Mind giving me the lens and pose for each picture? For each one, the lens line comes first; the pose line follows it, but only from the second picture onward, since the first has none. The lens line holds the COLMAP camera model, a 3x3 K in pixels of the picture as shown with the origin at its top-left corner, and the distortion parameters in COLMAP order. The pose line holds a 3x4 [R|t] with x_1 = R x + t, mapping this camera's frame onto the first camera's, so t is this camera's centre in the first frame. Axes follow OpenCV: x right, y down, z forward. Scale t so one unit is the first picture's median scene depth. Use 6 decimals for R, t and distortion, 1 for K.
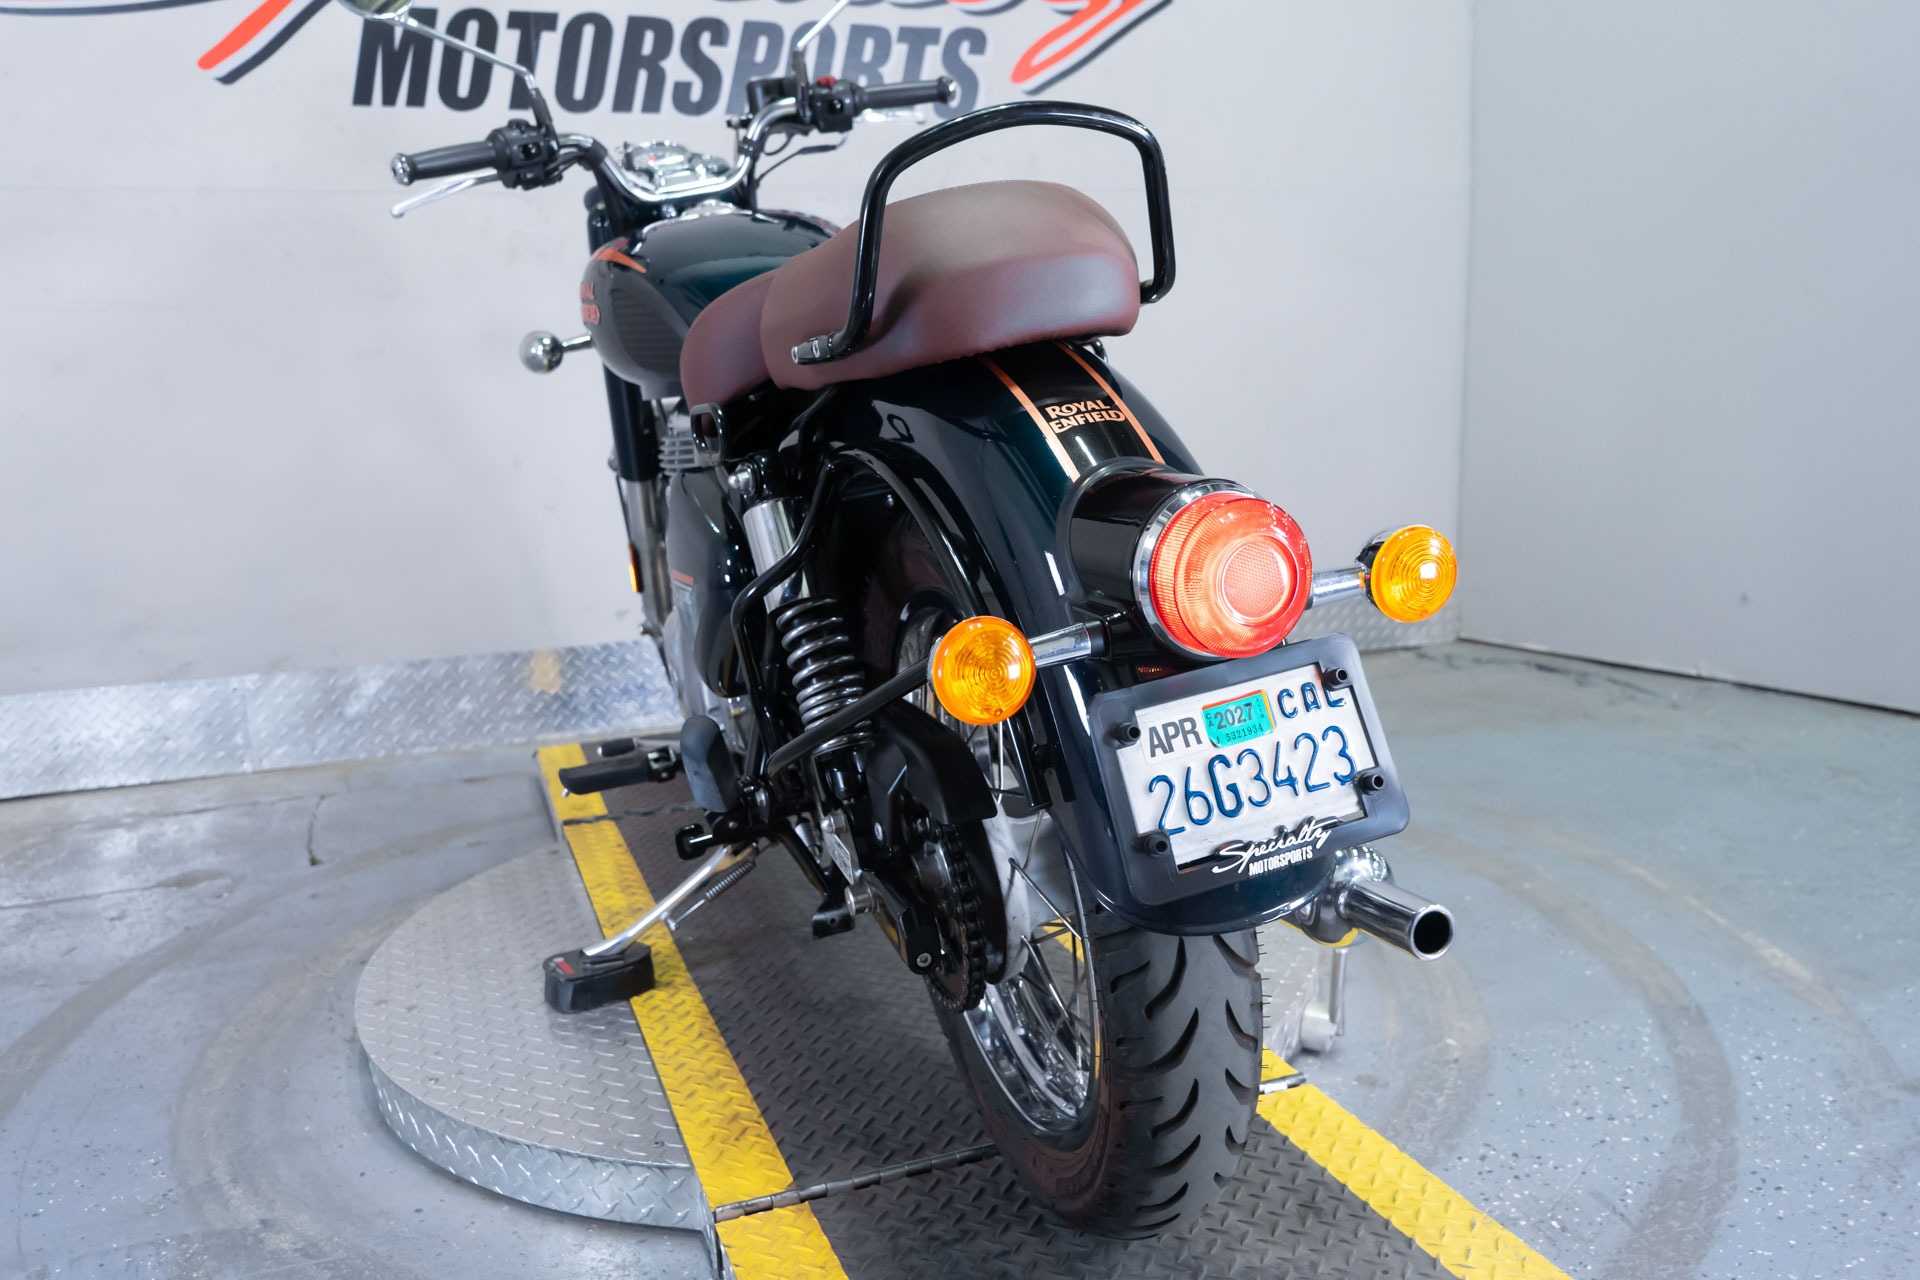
lens RADIAL K [[1522.4, 0, 974.3], [0, 1522.4, 632.5], [0, 0, 1]] dist [-0.016111, 0.002296]
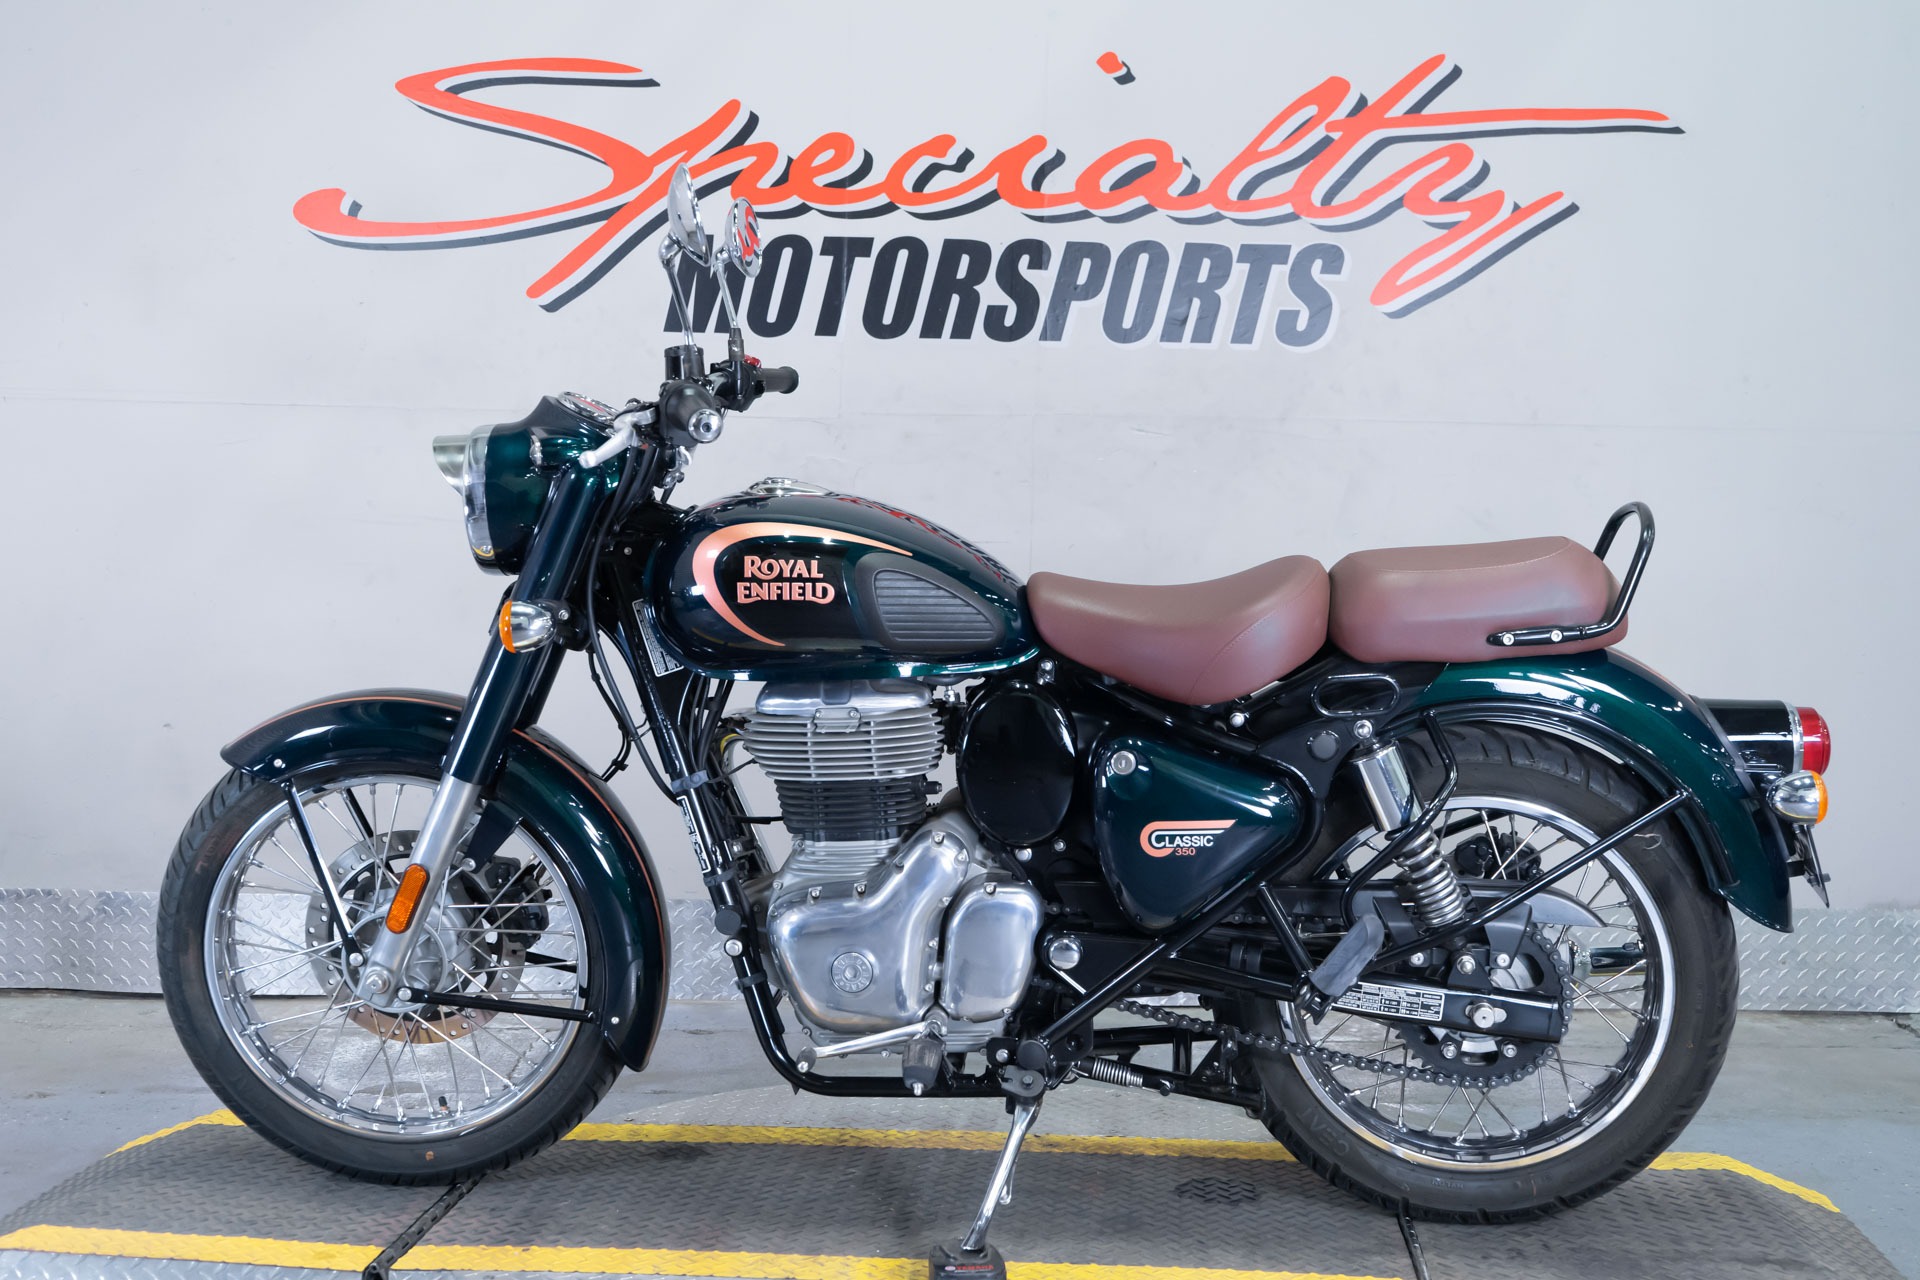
lens RADIAL K [[2113.8, 0, 932.4], [0, 2113.8, 640.0], [0, 0, 1]] dist [-0.010856, 0.000000]
pose [[0.945046, 0.058582, -0.321645, 0.210134], [-0.101453, 0.987796, -0.118178, -0.002363], [0.310797, 0.144316, 0.939456, -0.213355]]
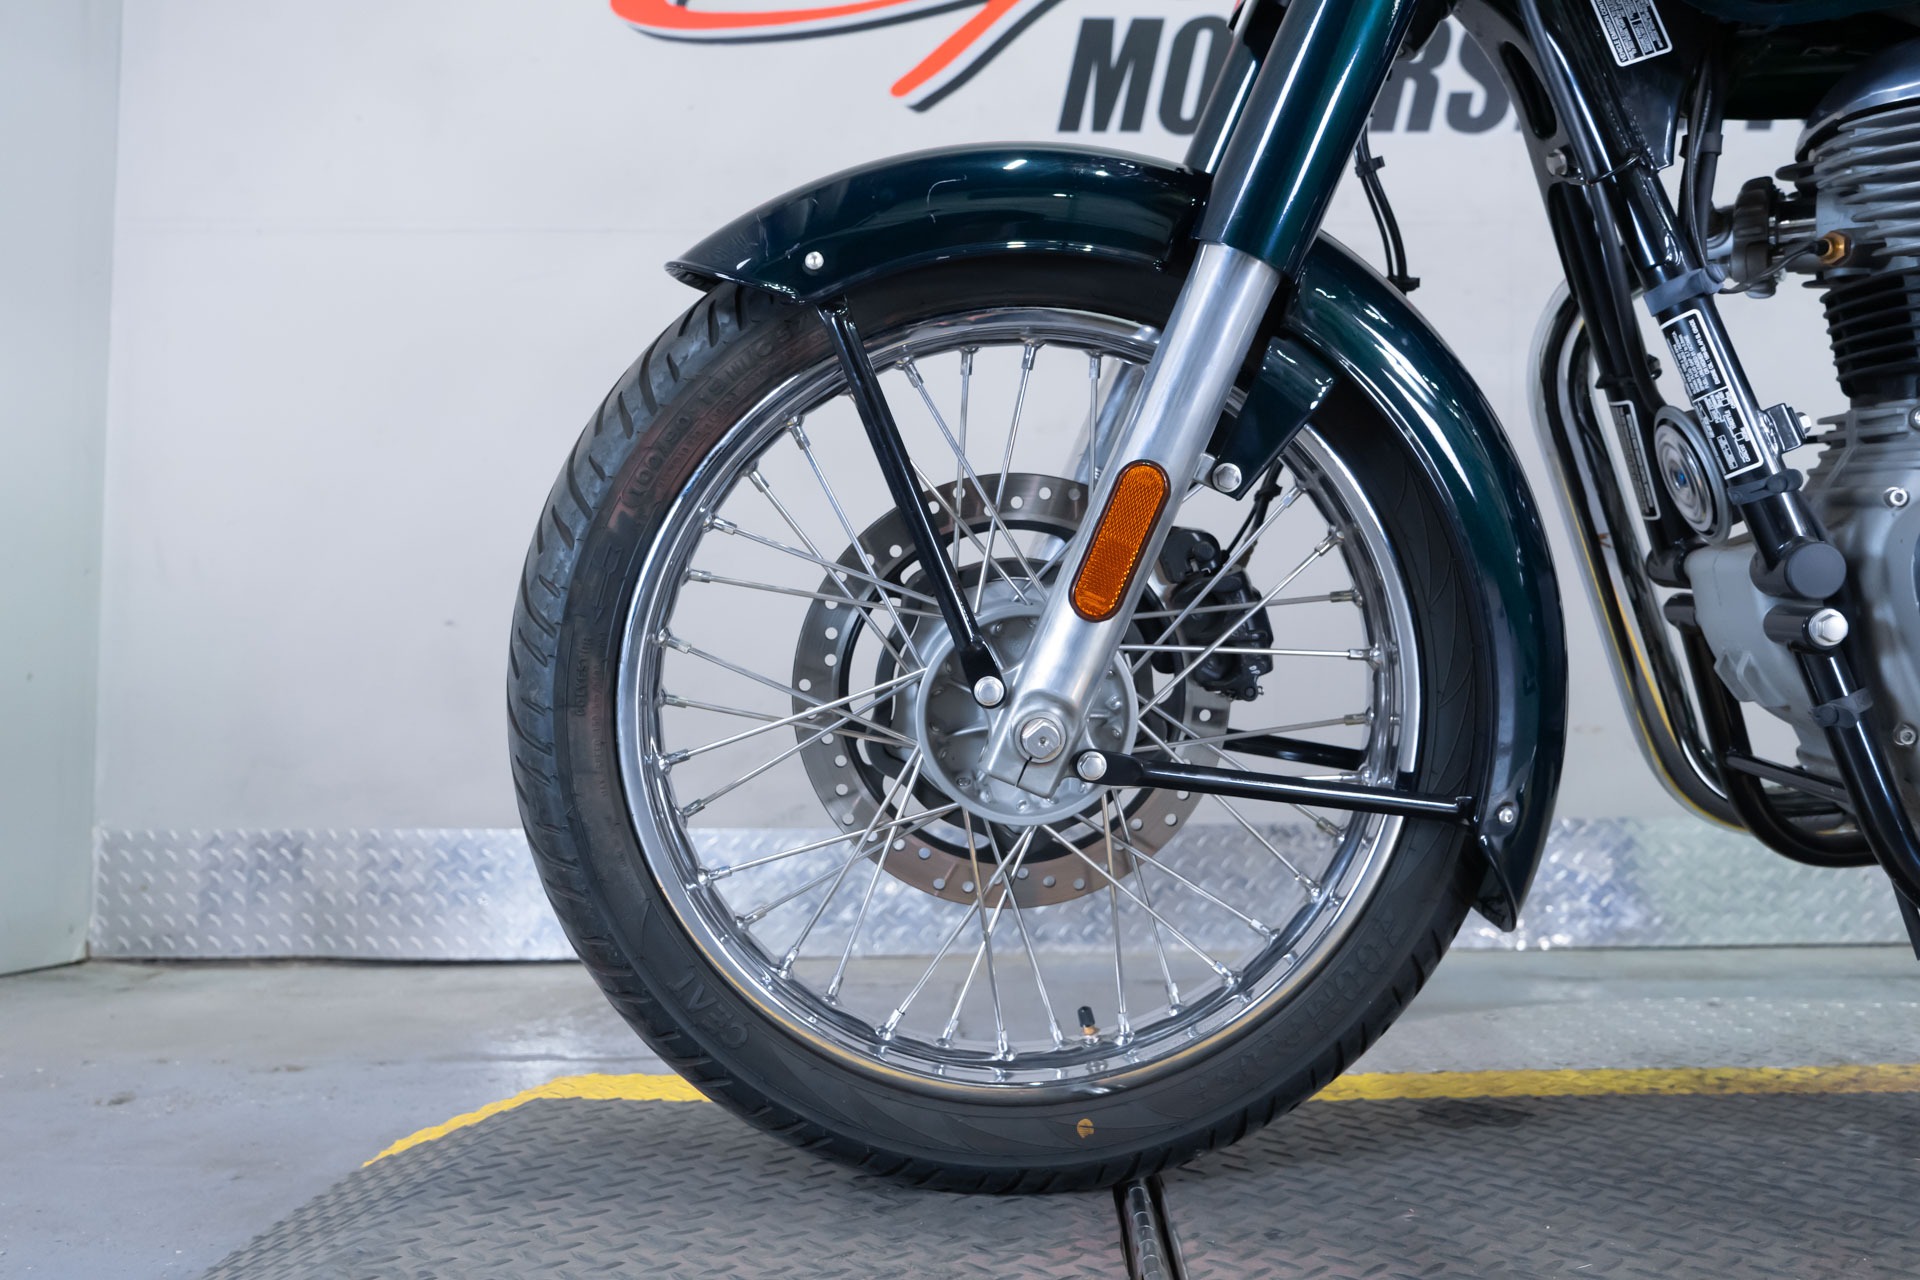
lens RADIAL K [[1601.2, 0, 981.2], [0, 1601.2, 624.5], [0, 0, 1]] dist [-0.025287, 0.021893]
pose [[0.947587, 0.010743, -0.319317, -0.168898], [-0.081197, 0.974719, -0.208161, 0.095416], [0.309008, 0.223178, 0.924503, 0.244148]]
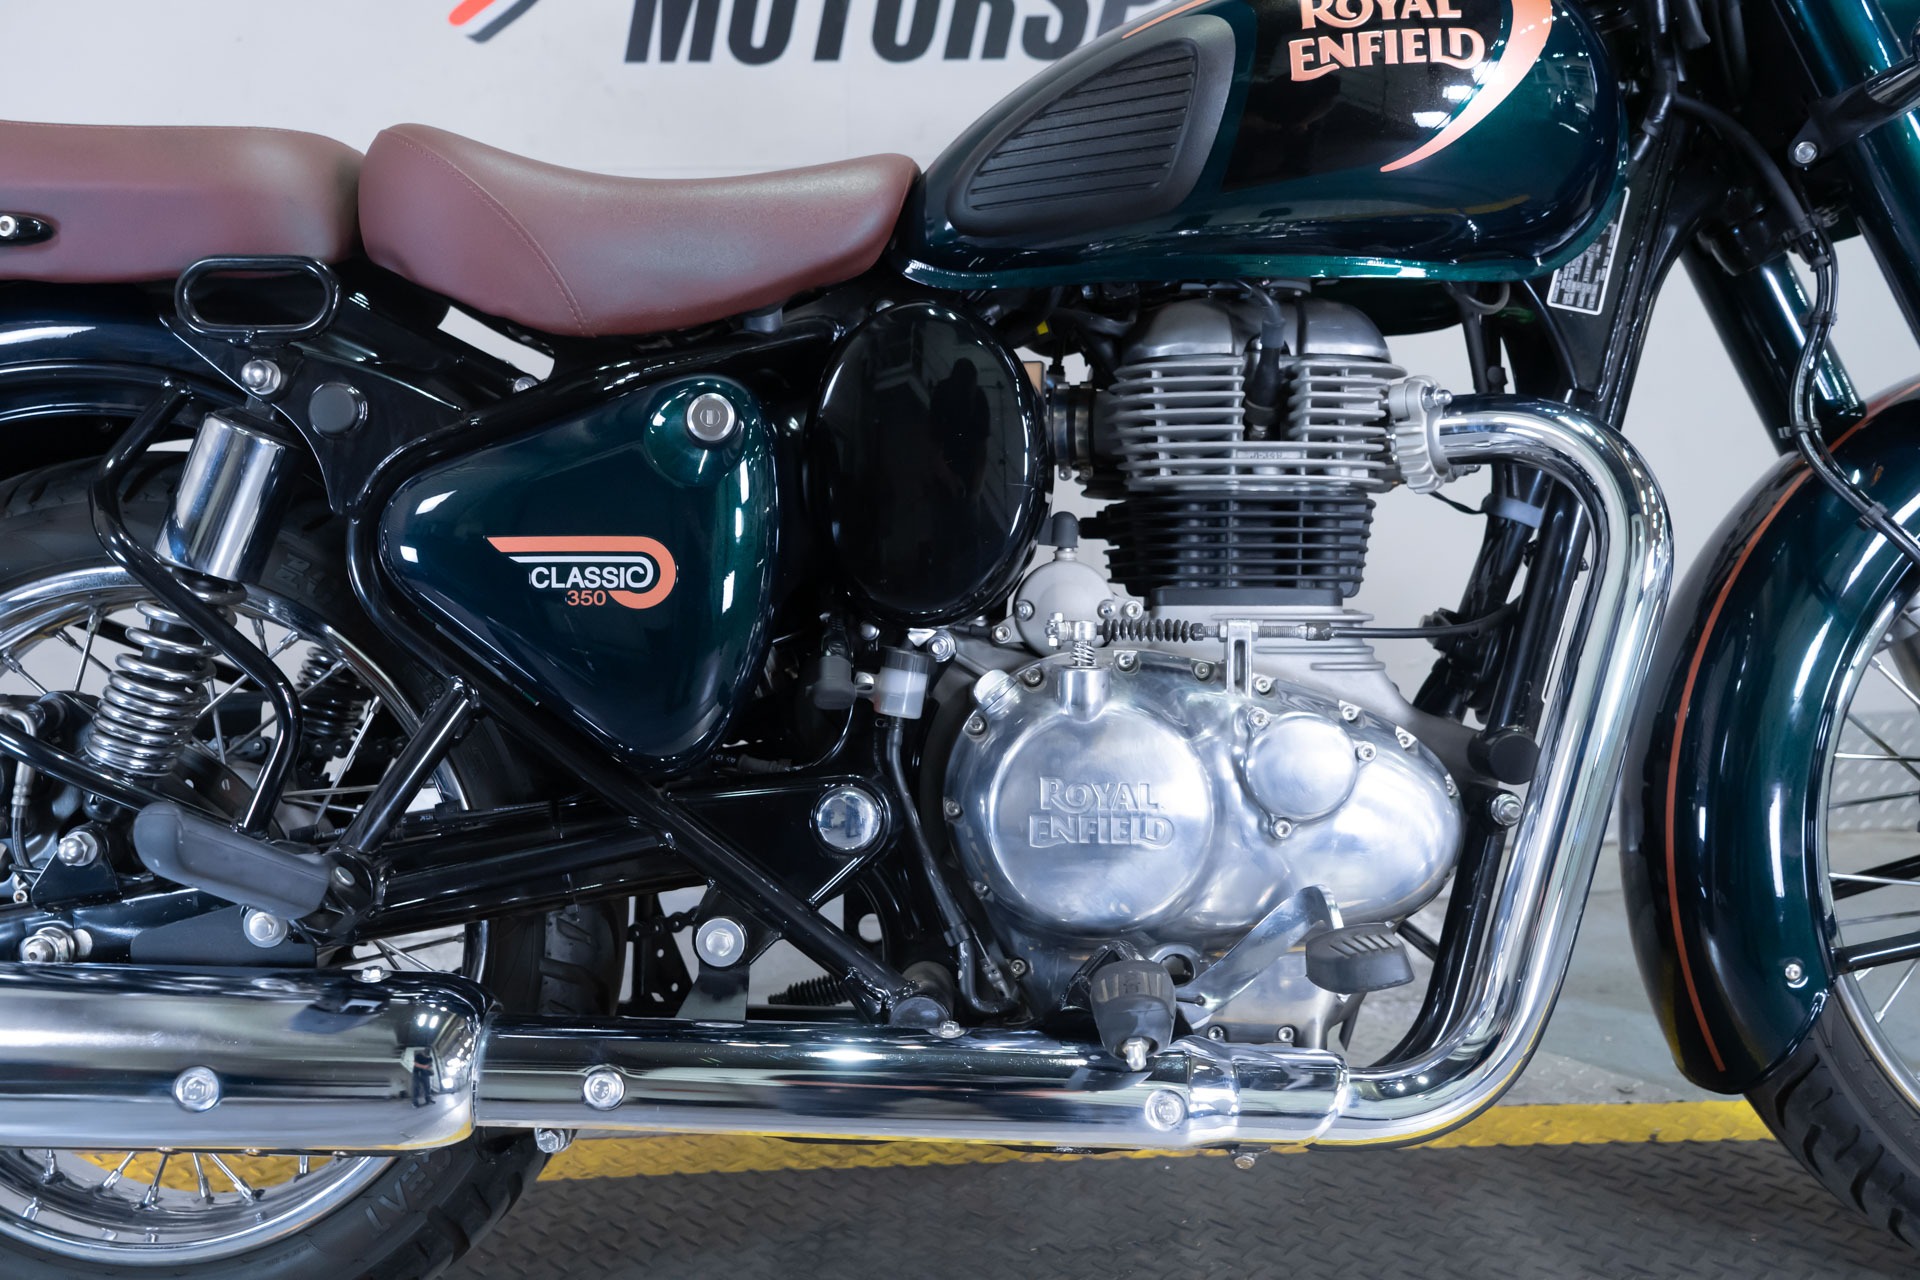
lens RADIAL K [[1601.2, 0, 956.1], [0, 1601.2, 635.7], [0, 0, 1]] dist [-0.025287, 0.021893]
pose [[0.959592, 0.034002, -0.279333, -0.003248], [-0.053109, 0.996717, -0.061117, -0.005349], [0.276338, 0.073483, 0.958247, 0.268818]]
